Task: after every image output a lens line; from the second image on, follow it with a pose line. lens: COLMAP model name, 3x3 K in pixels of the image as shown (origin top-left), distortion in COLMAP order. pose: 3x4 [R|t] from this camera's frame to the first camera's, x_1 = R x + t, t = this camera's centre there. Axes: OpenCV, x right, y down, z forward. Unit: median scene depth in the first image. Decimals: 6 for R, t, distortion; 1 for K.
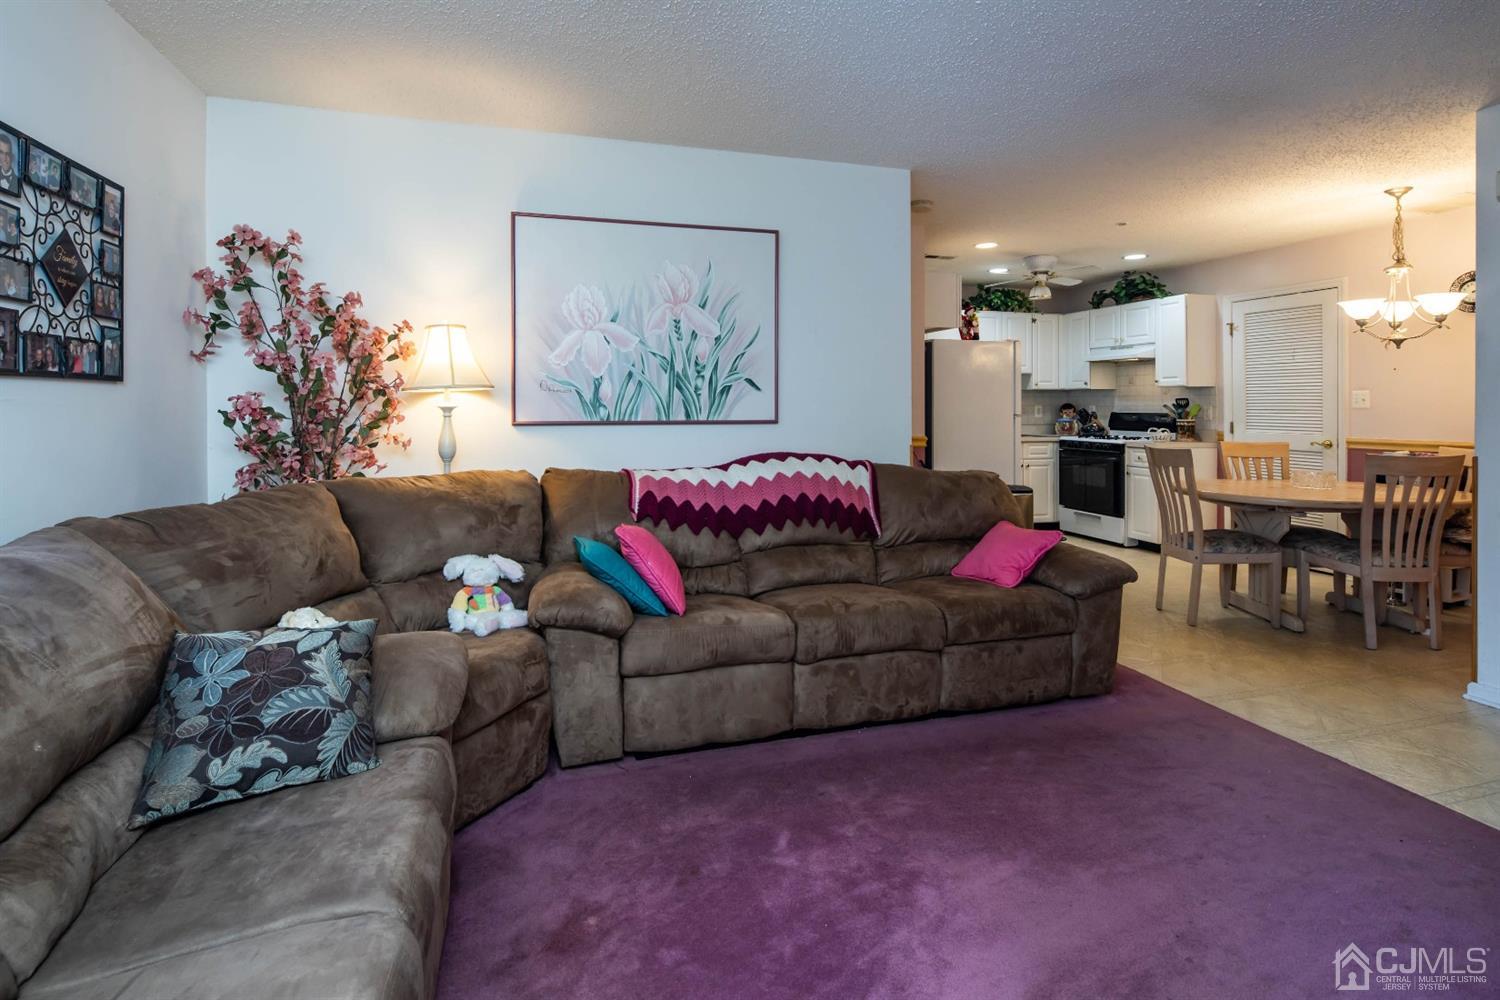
lens RADIAL K [[737.5, 0, 742.1], [0, 737.5, 409.1], [0, 0, 1]] dist [0.002279, -0.000014]
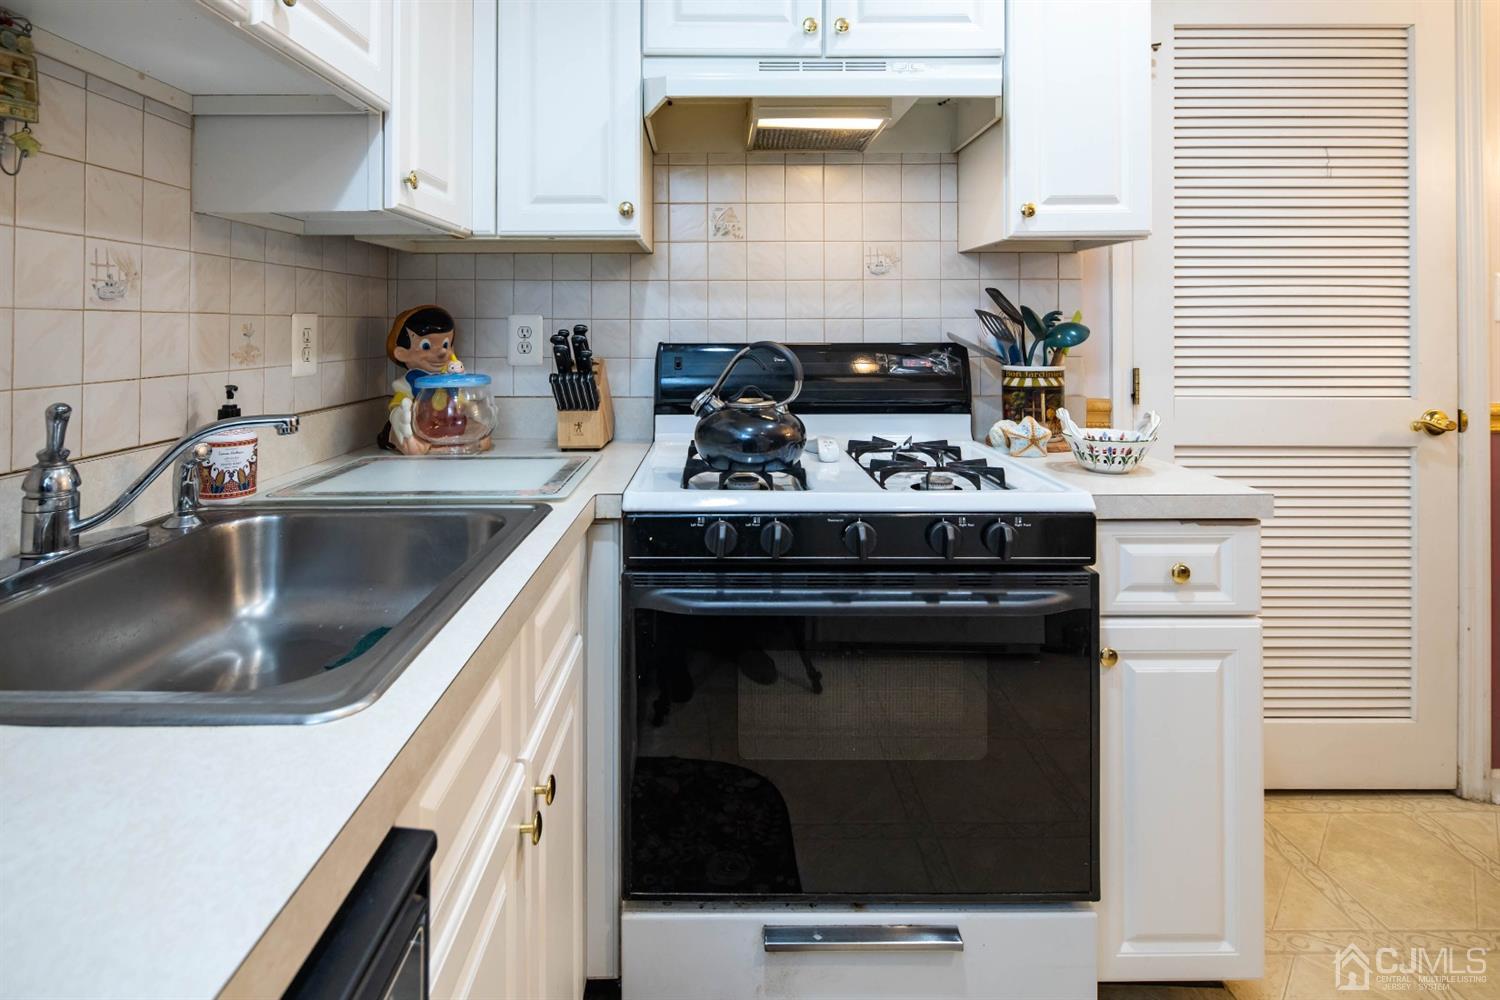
lens RADIAL K [[767.3, 0, 722.3], [0, 767.3, 313.8], [0, 0, 1]] dist [-0.000115, -0.000111]
pose [[0.275012, 0.014737, 0.961328, 0.273003], [0.008690, 0.999804, -0.017813, -0.000788], [-0.961402, 0.013253, 0.274830, 0.959134]]
